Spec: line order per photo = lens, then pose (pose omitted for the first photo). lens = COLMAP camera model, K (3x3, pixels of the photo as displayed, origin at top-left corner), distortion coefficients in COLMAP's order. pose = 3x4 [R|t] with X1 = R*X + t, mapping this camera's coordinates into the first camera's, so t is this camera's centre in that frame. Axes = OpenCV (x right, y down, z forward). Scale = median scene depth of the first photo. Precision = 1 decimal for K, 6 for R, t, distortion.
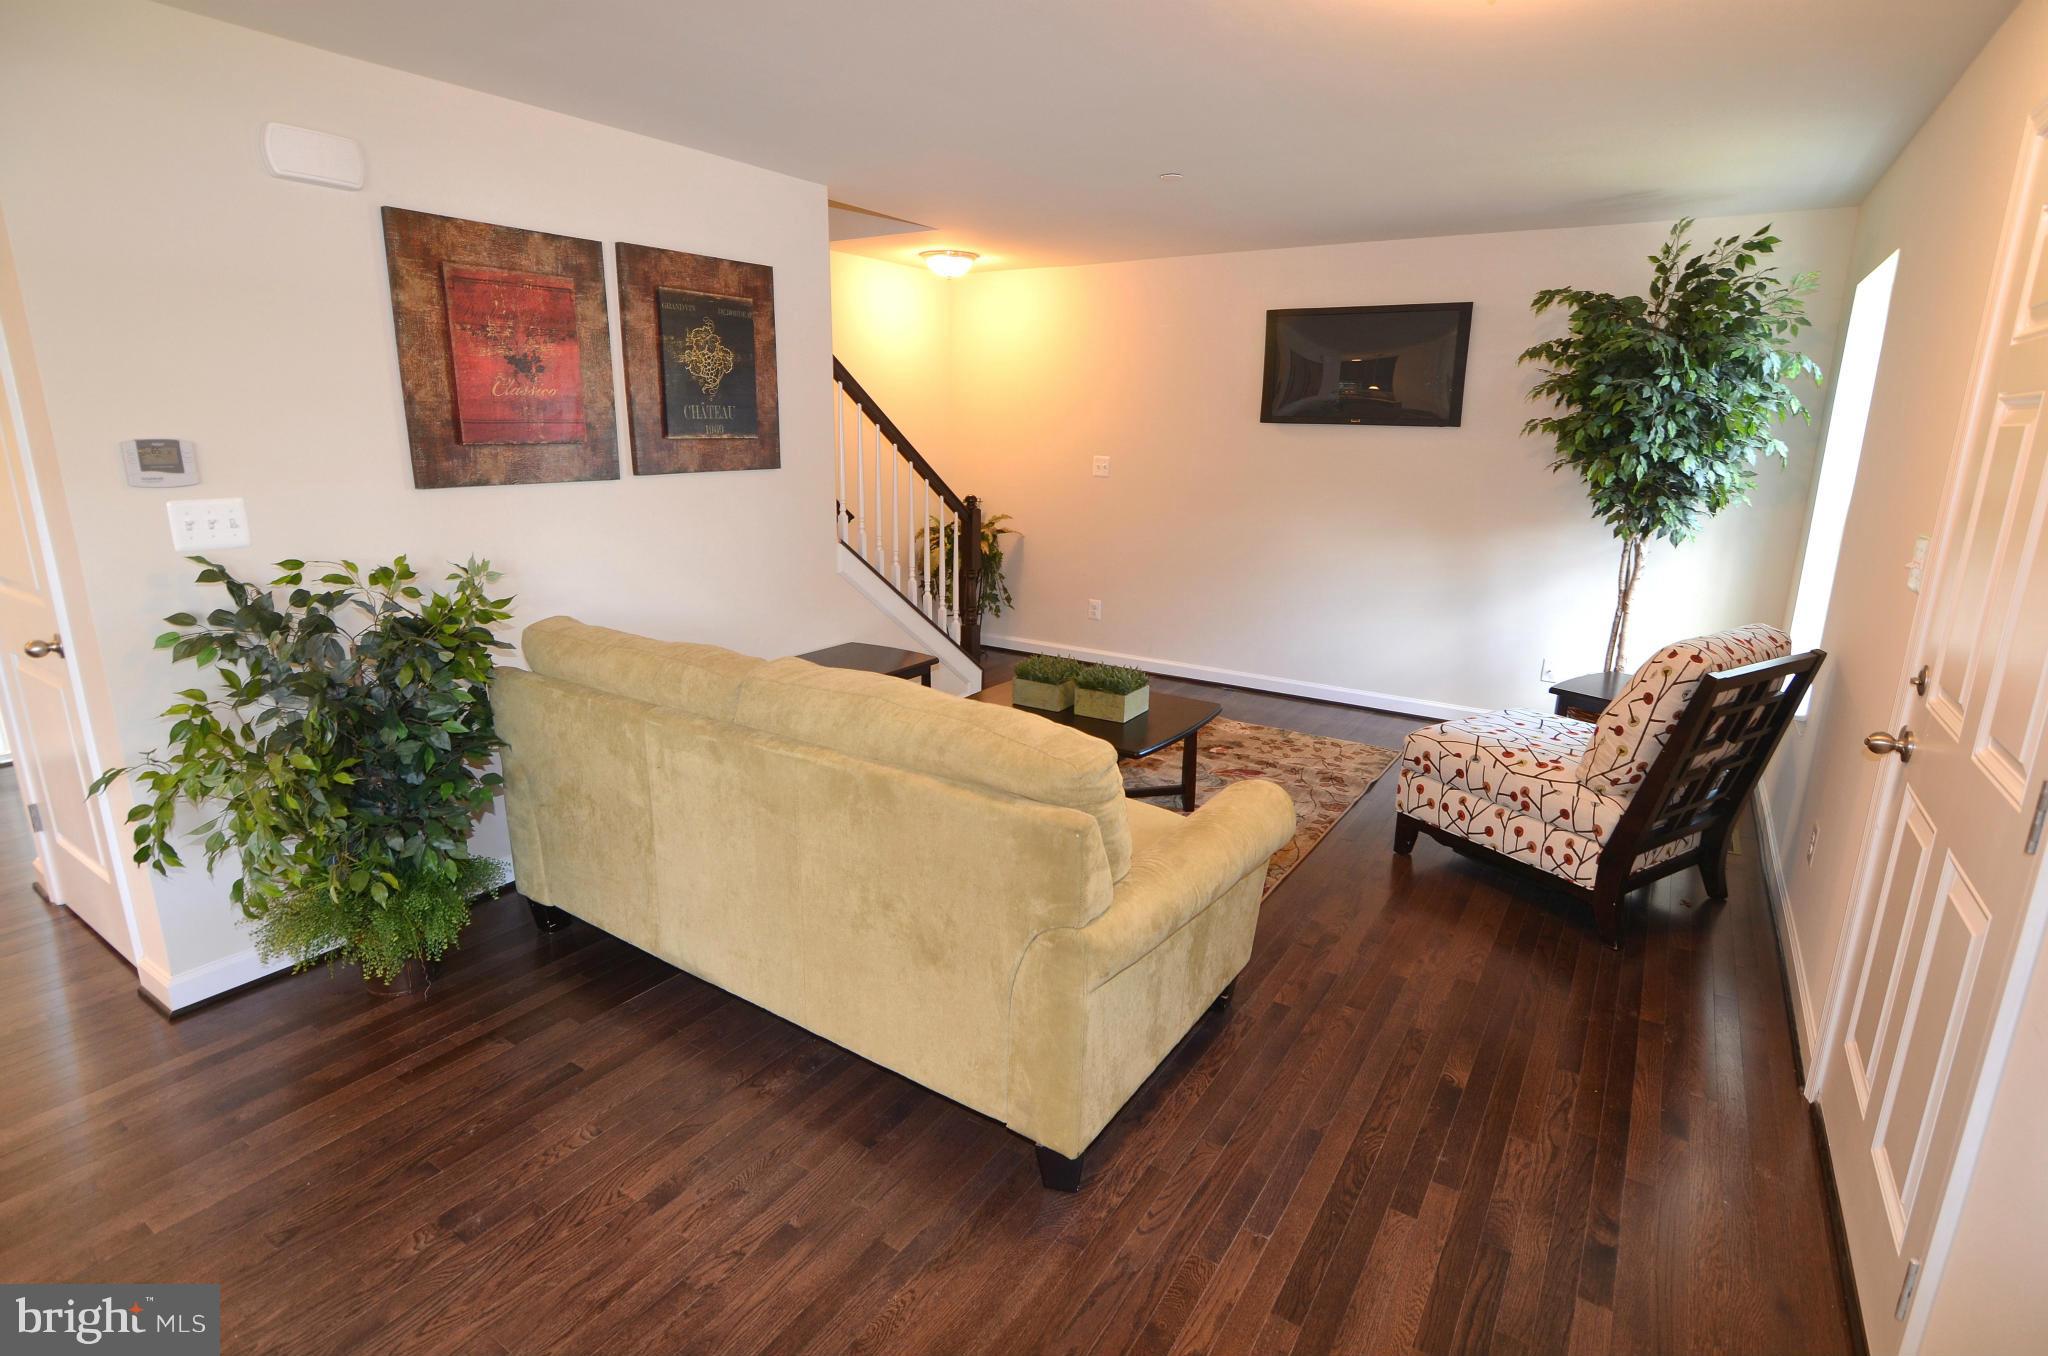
lens RADIAL K [[994.4, 0, 1042.5], [0, 994.4, 670.9], [0, 0, 1]] dist [-0.034996, 0.009817]
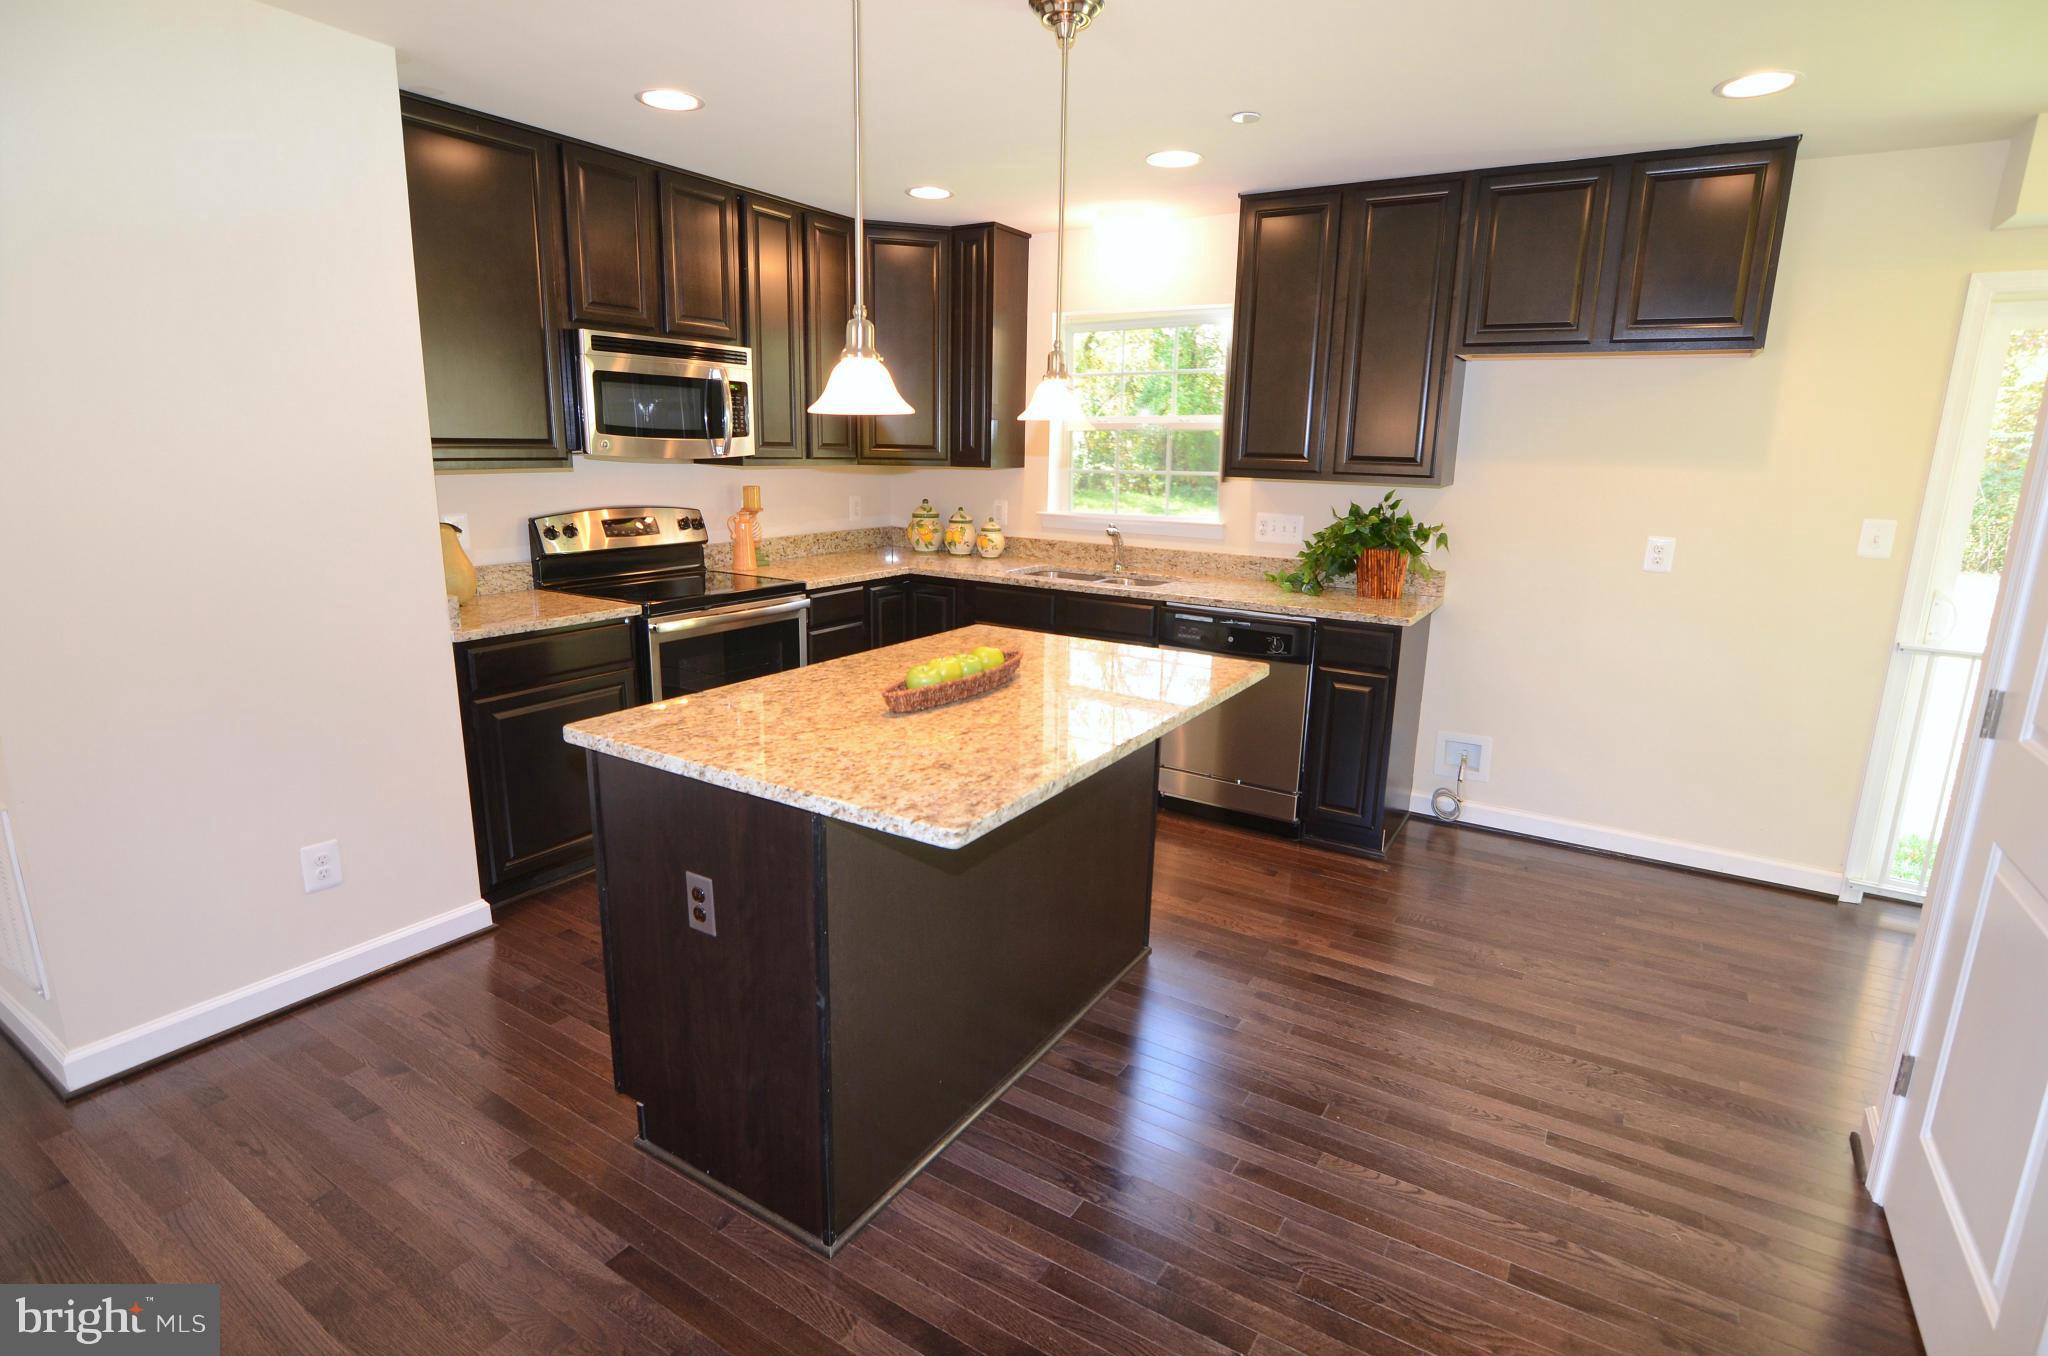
lens RADIAL K [[994.4, 0, 1042.5], [0, 994.4, 670.9], [0, 0, 1]] dist [-0.034996, 0.009817]
pose [[0.029232, 0.208874, -0.977506, -0.402237], [-0.263836, 0.944855, 0.194008, -0.063294], [0.964125, 0.252230, 0.082728, 0.271934]]
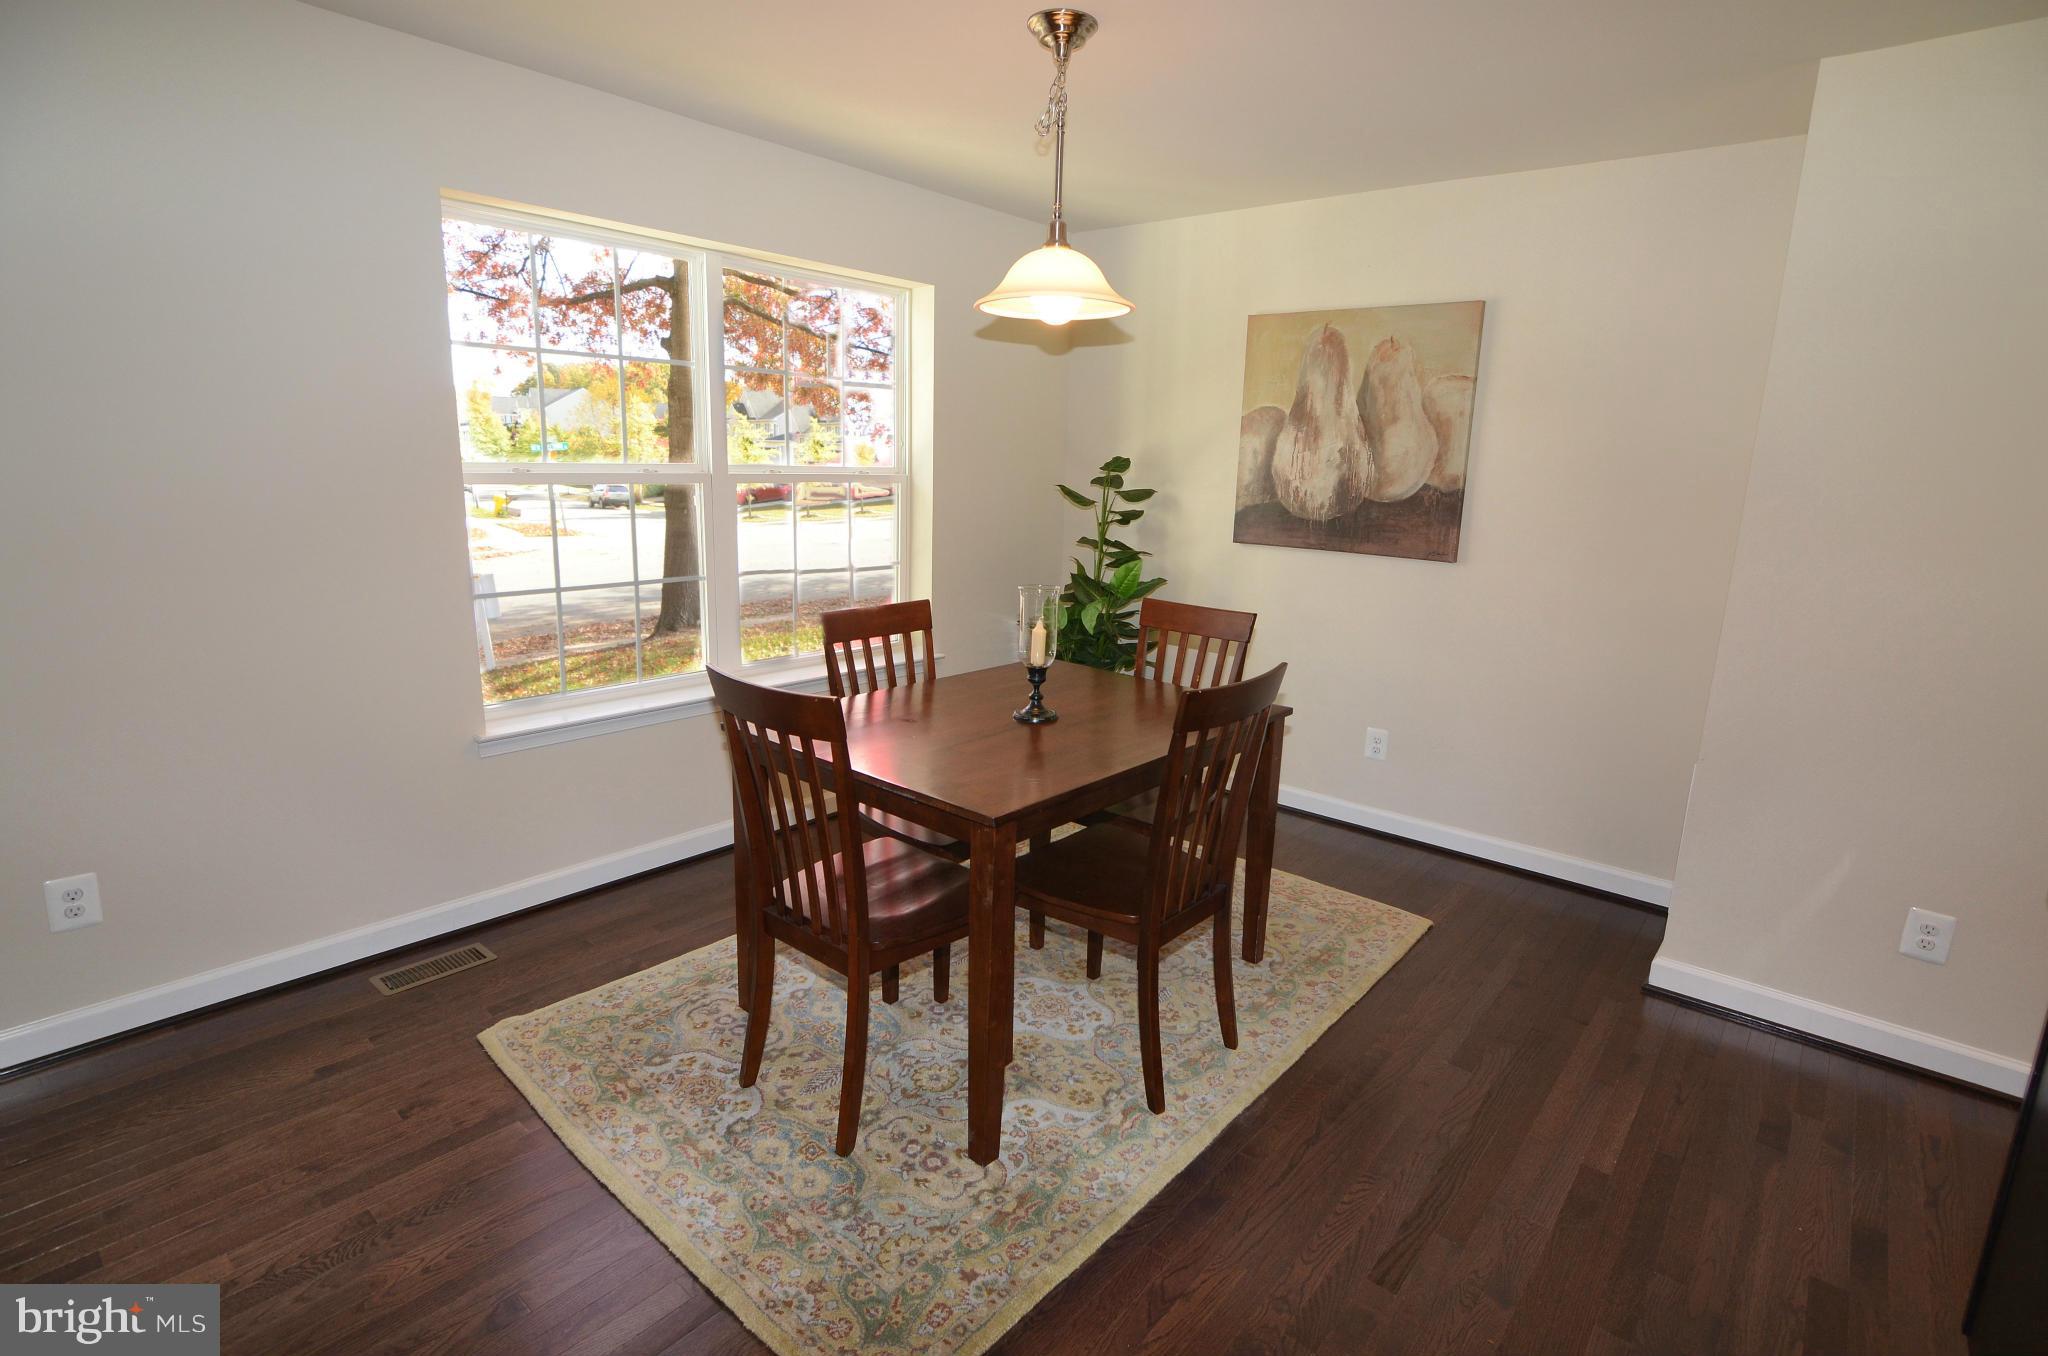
lens RADIAL K [[994.4, 0, 1042.5], [0, 994.4, 670.9], [0, 0, 1]] dist [-0.034996, 0.009817]
pose [[-0.991593, -0.069292, 0.109278, -0.546742], [-0.014482, 0.898654, 0.438419, -0.099040], [-0.128582, 0.433151, -0.892103, 0.457771]]
